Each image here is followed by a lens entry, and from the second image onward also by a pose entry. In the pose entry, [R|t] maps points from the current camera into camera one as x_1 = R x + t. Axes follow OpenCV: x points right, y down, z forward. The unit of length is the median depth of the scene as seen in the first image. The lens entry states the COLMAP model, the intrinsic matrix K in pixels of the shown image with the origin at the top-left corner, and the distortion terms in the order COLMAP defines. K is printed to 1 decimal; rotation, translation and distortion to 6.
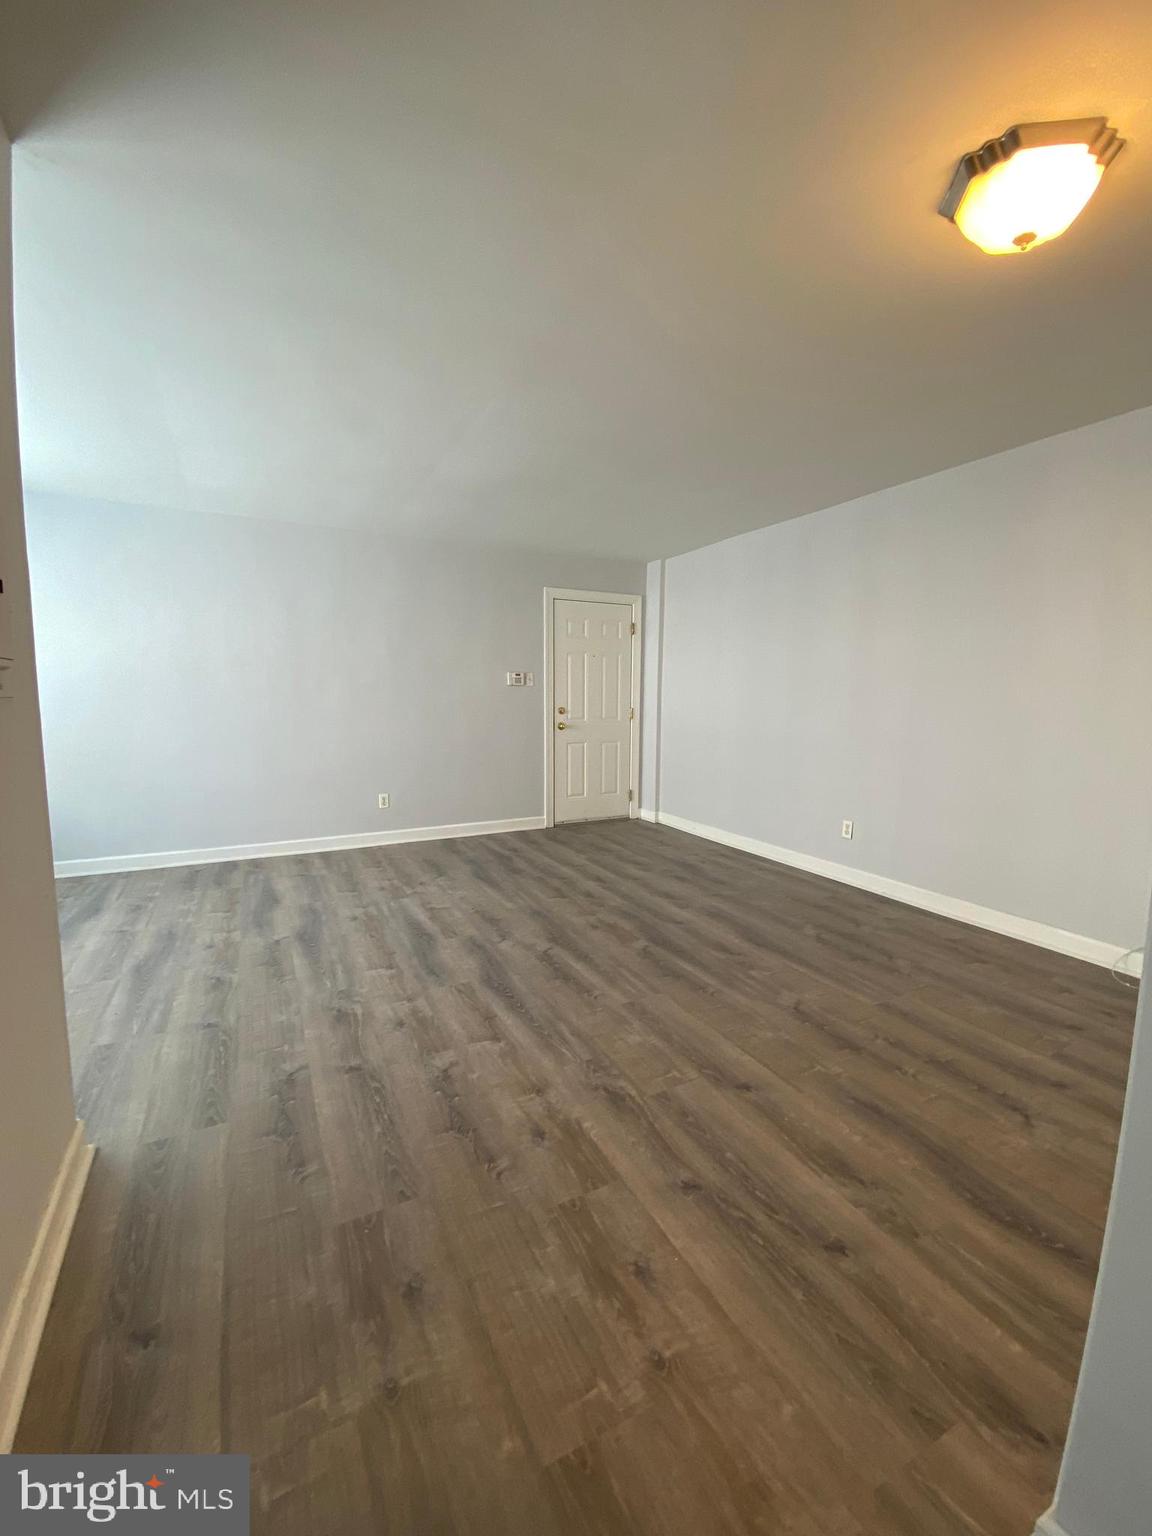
lens RADIAL K [[620.5, 0, 576.7], [0, 620.5, 774.1], [0, 0, 1]] dist [-0.000419, -0.000036]
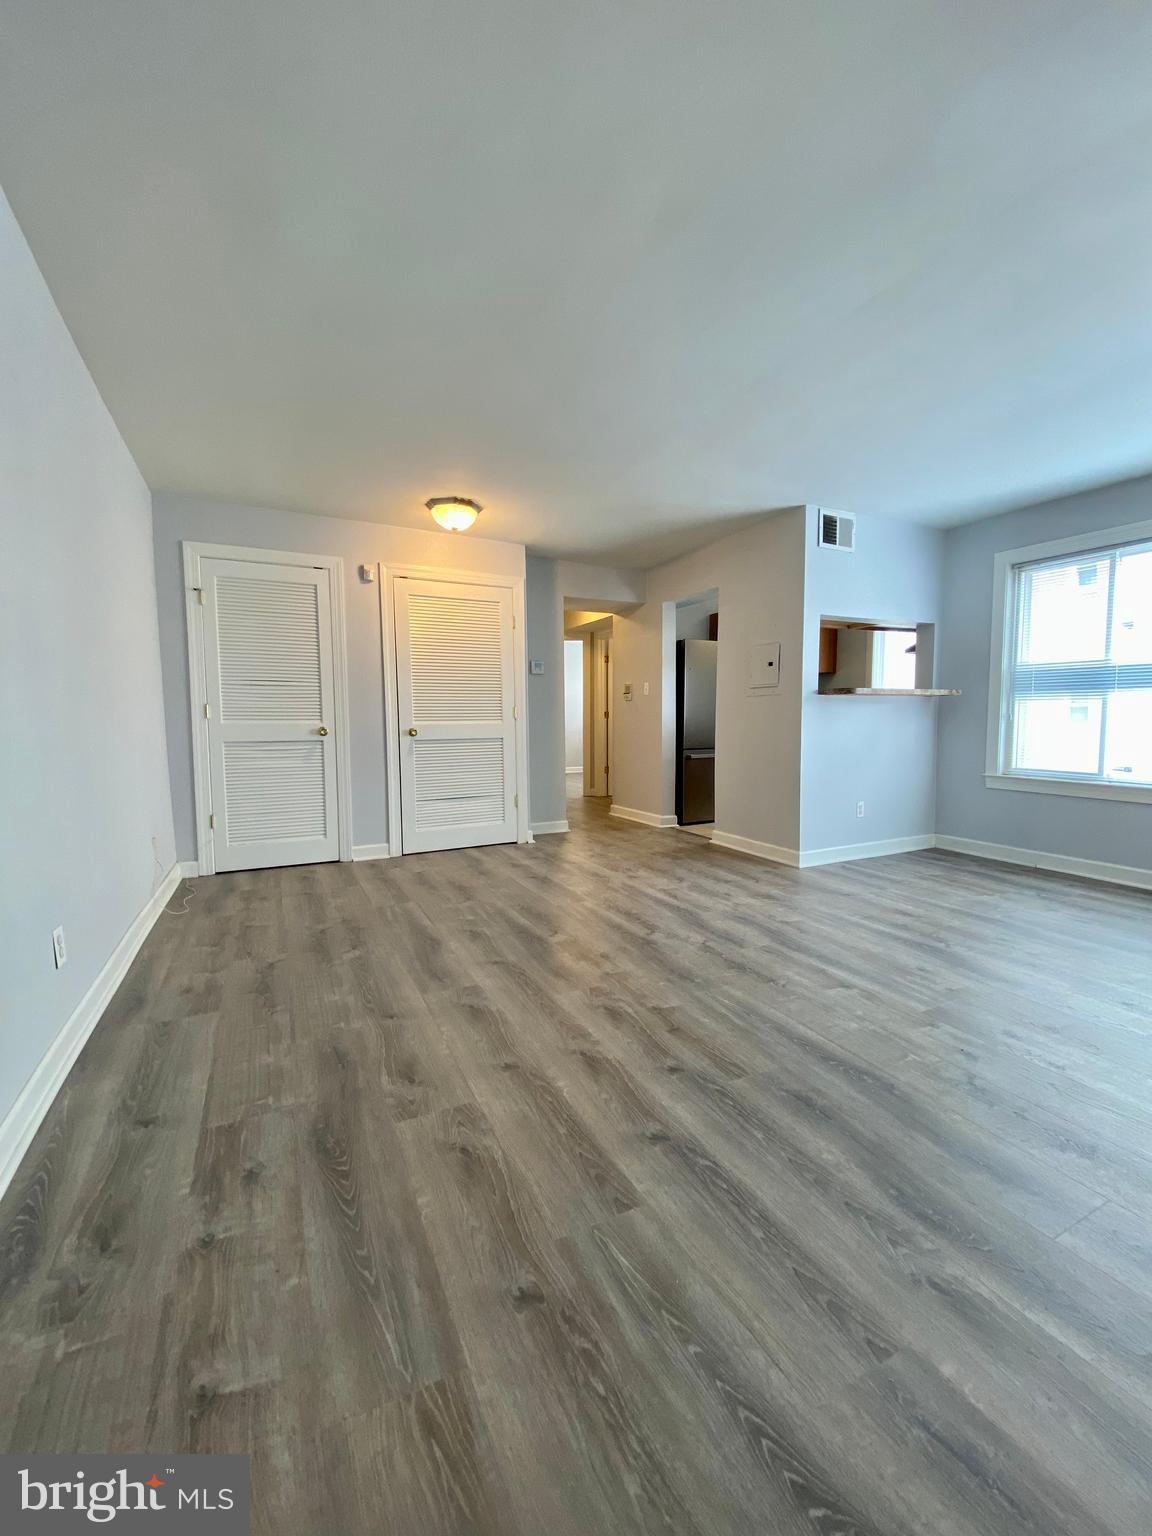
lens RADIAL K [[620.5, 0, 575.9], [0, 620.5, 769.1], [0, 0, 1]] dist [-0.000419, -0.000036]
pose [[-0.999798, -0.000470, 0.020083, 0.050947], [0.003676, 0.978564, 0.205909, -0.169616], [-0.019749, 0.205941, -0.978365, 1.772608]]
